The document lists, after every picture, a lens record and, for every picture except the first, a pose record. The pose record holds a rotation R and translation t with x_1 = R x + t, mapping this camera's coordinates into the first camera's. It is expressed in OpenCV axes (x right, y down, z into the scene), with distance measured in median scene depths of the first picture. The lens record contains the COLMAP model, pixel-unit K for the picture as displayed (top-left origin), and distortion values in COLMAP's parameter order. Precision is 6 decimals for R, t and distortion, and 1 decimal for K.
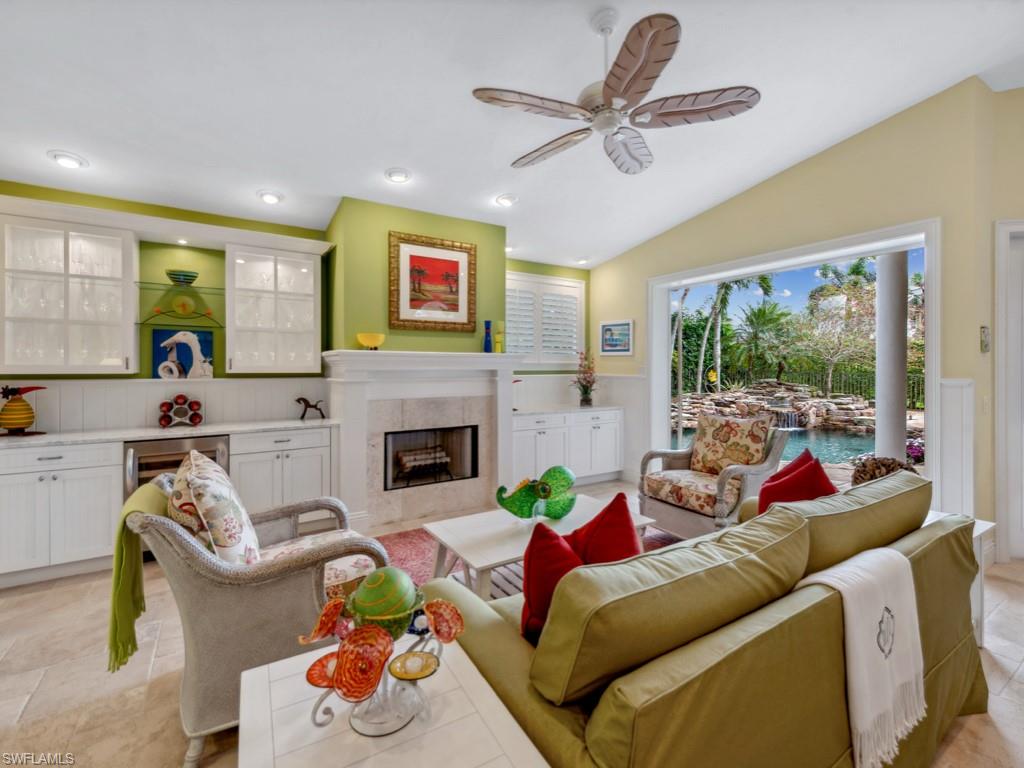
lens RADIAL K [[450.8, 0, 513.2], [0, 450.8, 371.5], [0, 0, 1]] dist [0.018374, -0.008661]
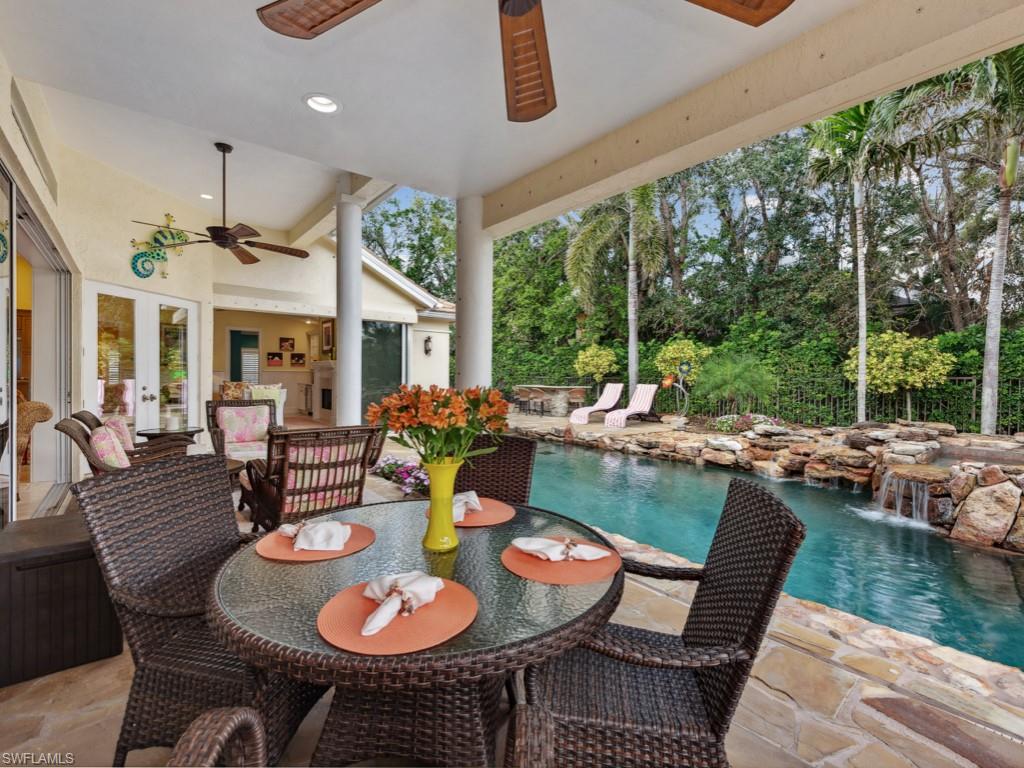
lens RADIAL K [[457.4, 0, 512.8], [0, 457.4, 379.4], [0, 0, 1]] dist [0.013500, -0.006119]
pose [[0.130476, 0.014565, -0.991344, 0.878388], [-0.012254, 0.999839, 0.013077, 0.004045], [0.991376, 0.010442, 0.130633, 0.564242]]
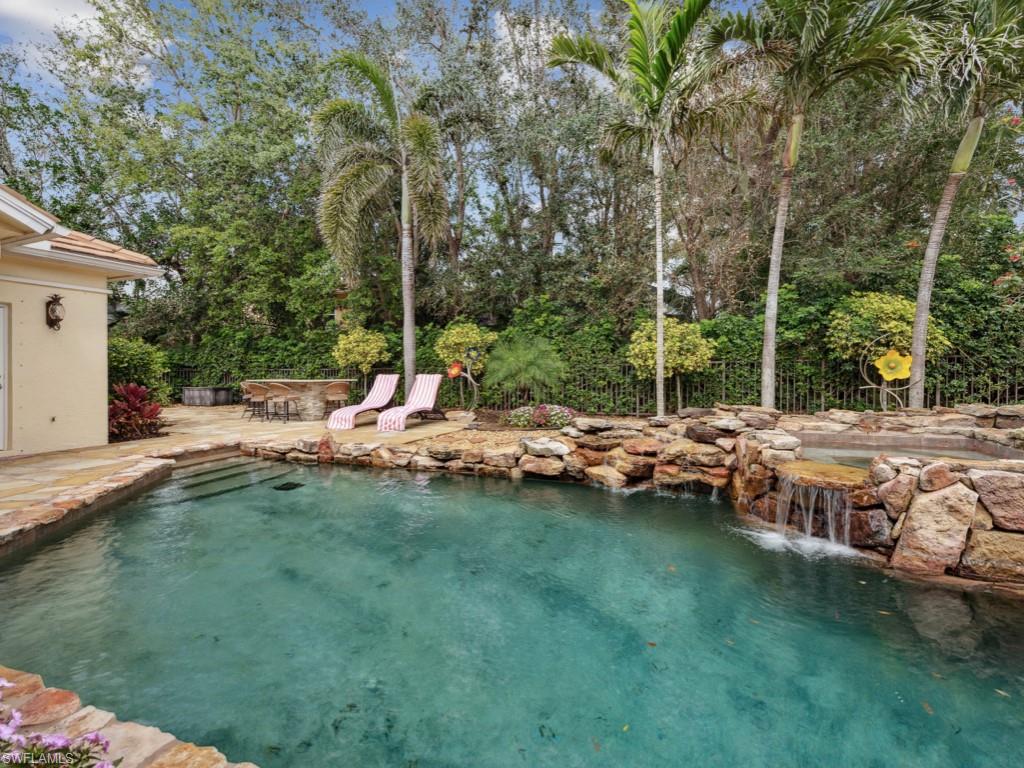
lens RADIAL K [[450.8, 0, 513.2], [0, 450.8, 371.5], [0, 0, 1]] dist [0.018374, -0.008661]
pose [[0.599418, 0.001797, -0.800434, 0.665235], [-0.000146, 0.999998, 0.002136, 0.016768], [0.800436, -0.001164, 0.599417, 0.622558]]
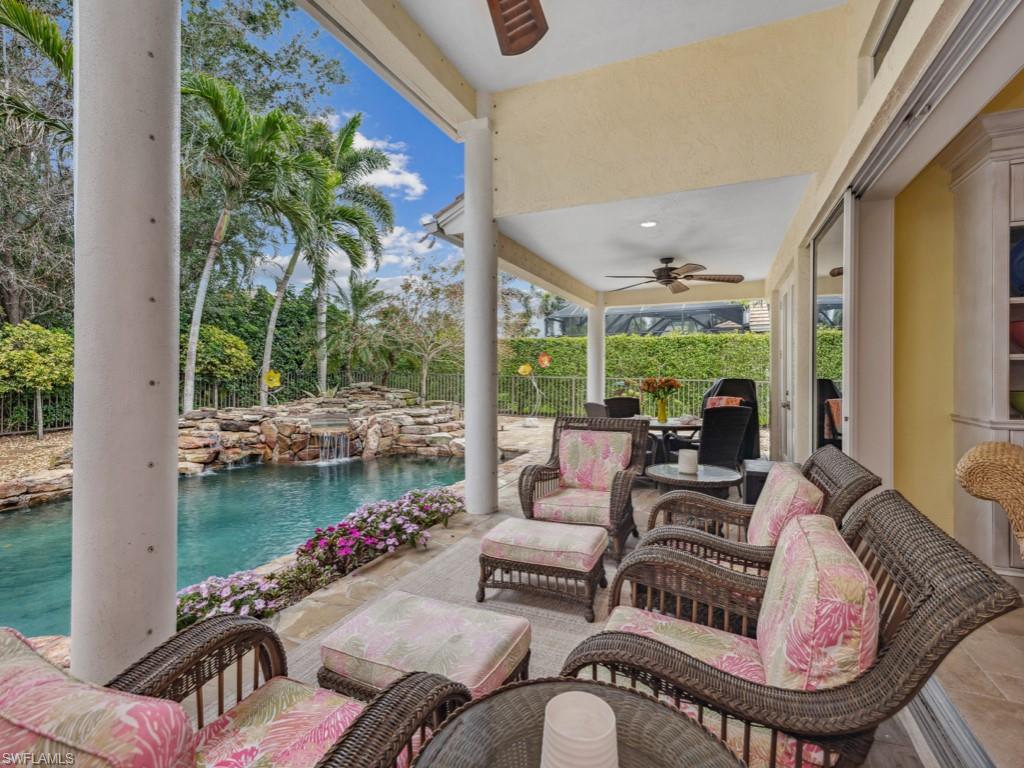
lens RADIAL K [[470.5, 0, 512.0], [0, 470.5, 384.0], [0, 0, 1]] dist [0.003790, 0.000520]
pose [[0.823207, -0.010771, 0.567640, 0.403514], [0.001307, 0.999853, 0.017077, 0.007167], [-0.567740, -0.013316, 0.823100, 0.290077]]
